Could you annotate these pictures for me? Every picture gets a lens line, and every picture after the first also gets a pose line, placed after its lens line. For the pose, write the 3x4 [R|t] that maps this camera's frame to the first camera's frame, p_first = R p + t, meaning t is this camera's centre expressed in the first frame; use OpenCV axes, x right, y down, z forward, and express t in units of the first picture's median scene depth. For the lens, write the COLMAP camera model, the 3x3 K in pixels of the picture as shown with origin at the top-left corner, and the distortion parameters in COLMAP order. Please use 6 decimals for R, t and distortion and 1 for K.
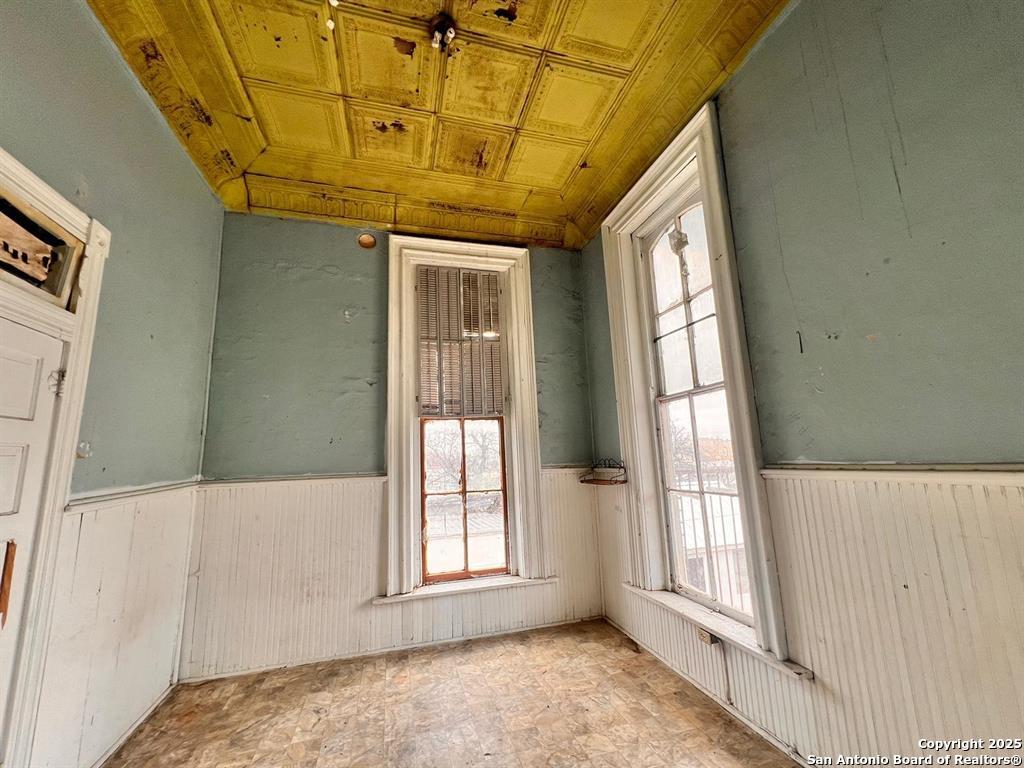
lens RADIAL K [[411.3, 0, 512.8], [0, 411.3, 385.0], [0, 0, 1]] dist [-0.009670, 0.000861]
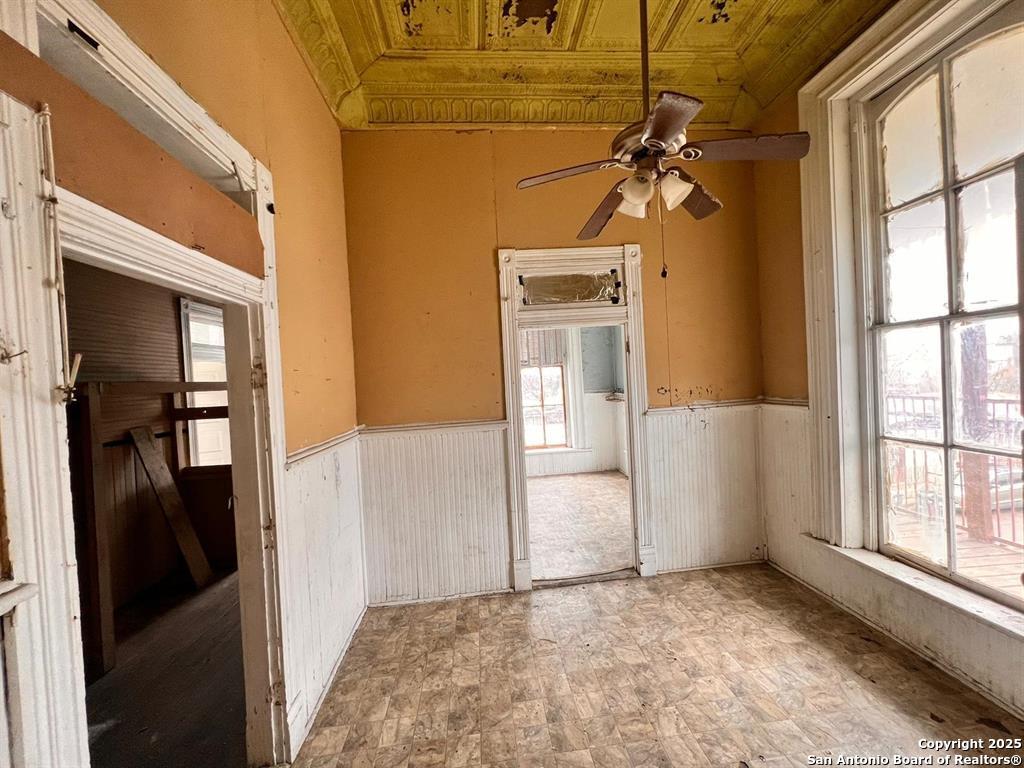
lens RADIAL K [[411.3, 0, 512.0], [0, 411.3, 385.0], [0, 0, 1]] dist [-0.009670, 0.000861]
pose [[0.982035, -0.010344, -0.188415, 0.110995], [0.047007, 0.980429, 0.191179, -0.221996], [0.182750, -0.196602, 0.963302, -0.918355]]
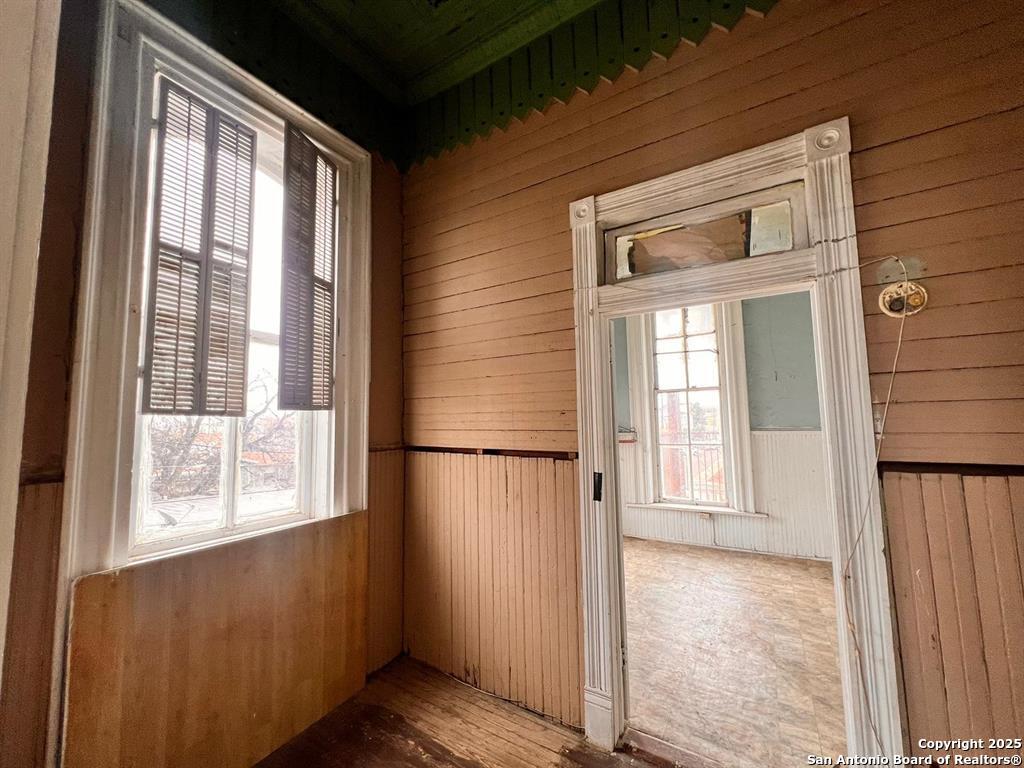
lens RADIAL K [[411.3, 0, 510.1], [0, 411.3, 387.8], [0, 0, 1]] dist [-0.009670, 0.000861]
pose [[0.733440, 0.086298, 0.674255, -1.139692], [-0.129730, 0.991447, 0.014222, 0.070894], [-0.667261, -0.097902, 0.738362, 0.166785]]
